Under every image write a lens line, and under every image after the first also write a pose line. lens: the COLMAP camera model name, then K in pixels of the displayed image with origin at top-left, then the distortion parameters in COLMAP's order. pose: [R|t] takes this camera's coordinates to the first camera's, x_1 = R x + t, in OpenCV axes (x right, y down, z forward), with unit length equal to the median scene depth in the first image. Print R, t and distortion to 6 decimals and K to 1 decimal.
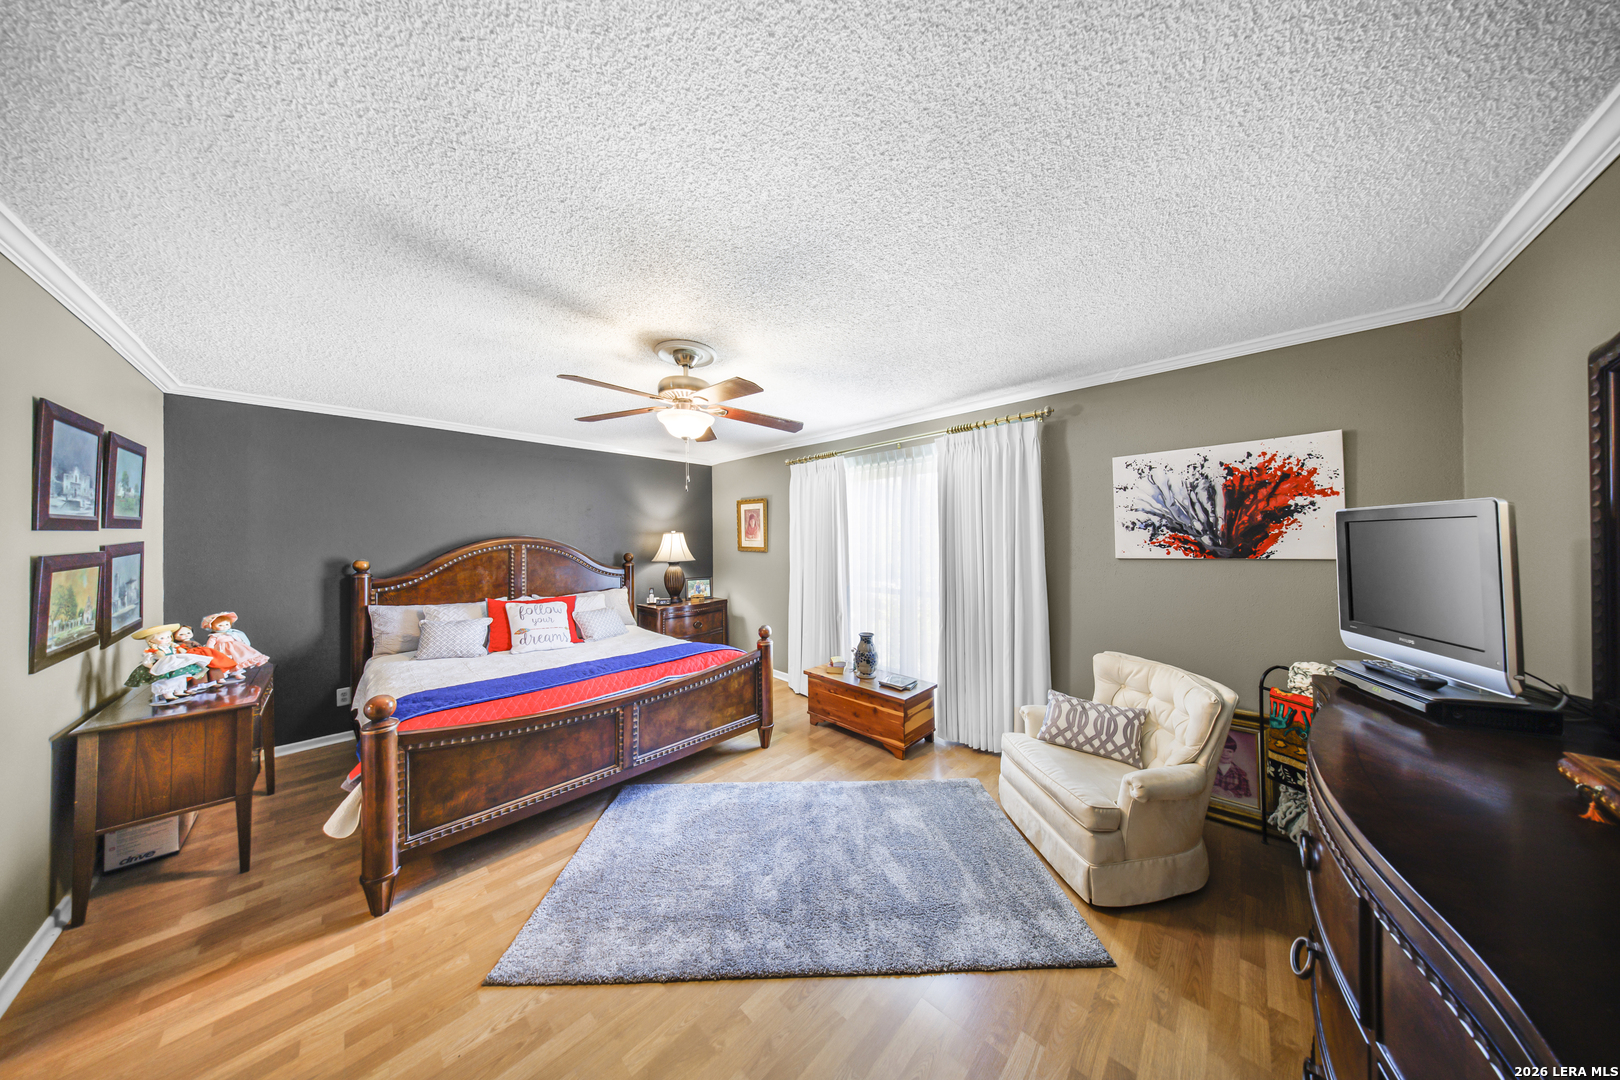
lens RADIAL K [[453.1, 0, 813.6], [0, 453.1, 533.3], [0, 0, 1]] dist [0.006950, -0.000008]
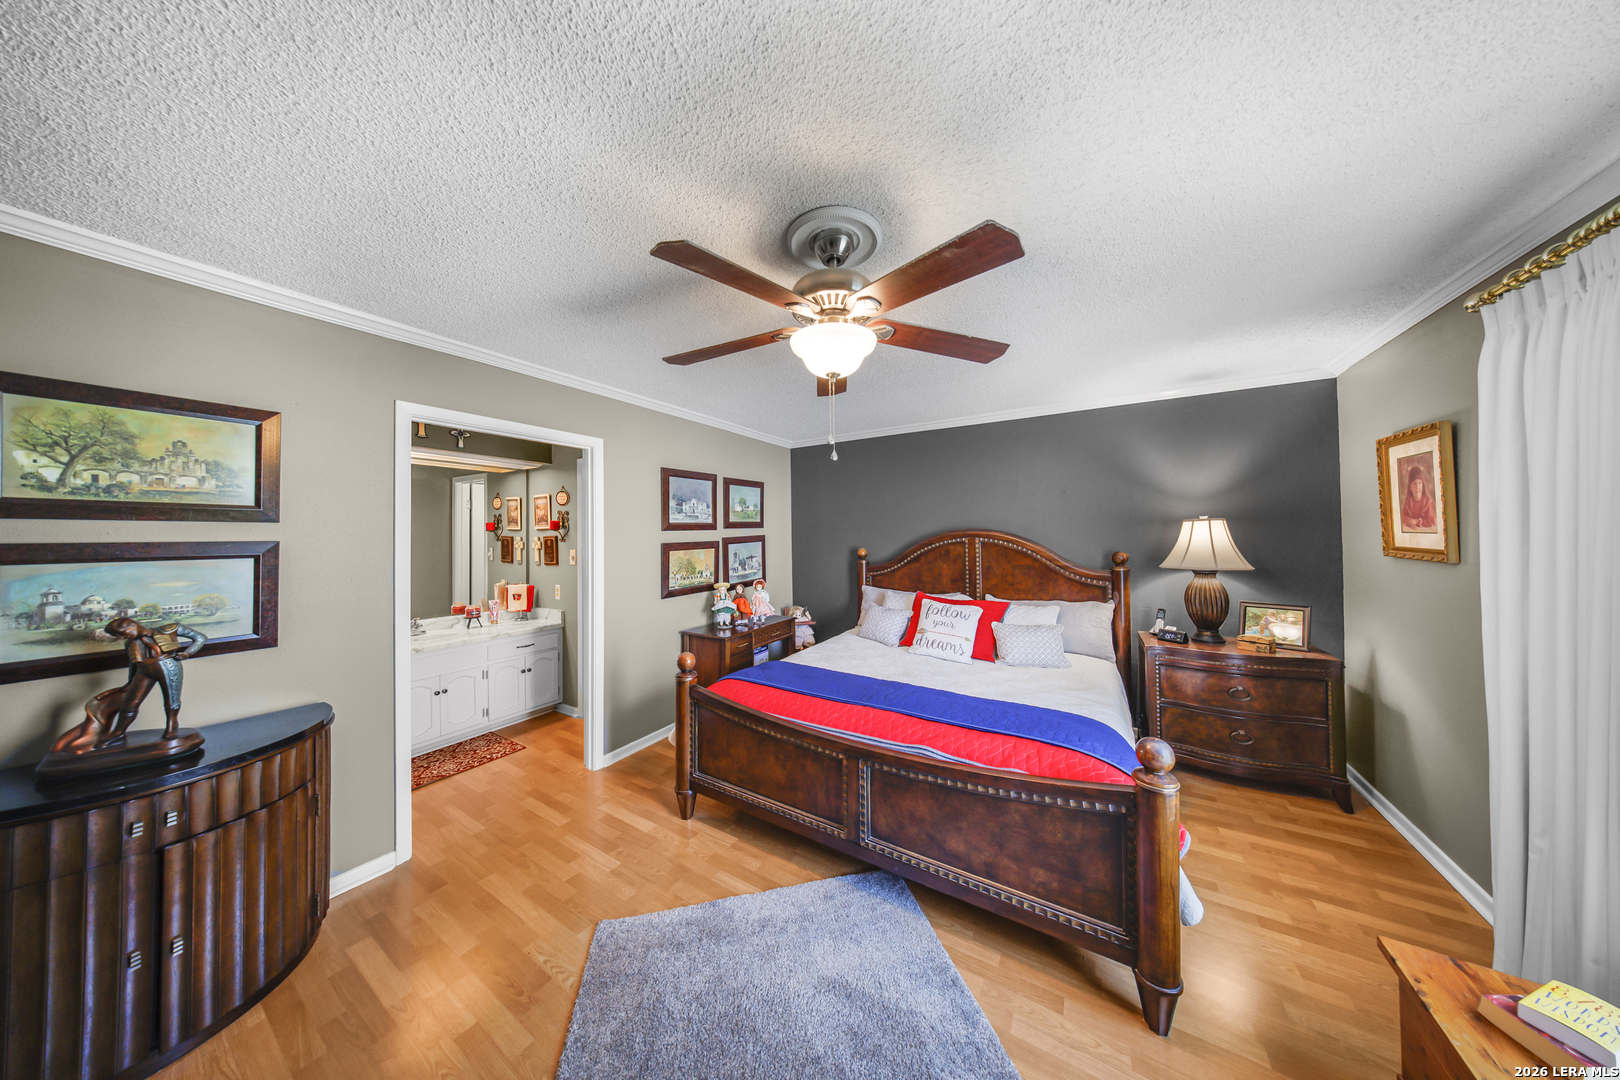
lens RADIAL K [[468.6, 0, 813.0], [0, 468.6, 526.8], [0, 0, 1]] dist [0.007369, -0.000004]
pose [[0.202468, -0.011566, -0.979221, 0.261911], [0.022342, 0.999725, -0.007188, 0.003010], [0.979034, -0.020423, 0.202671, 0.610201]]
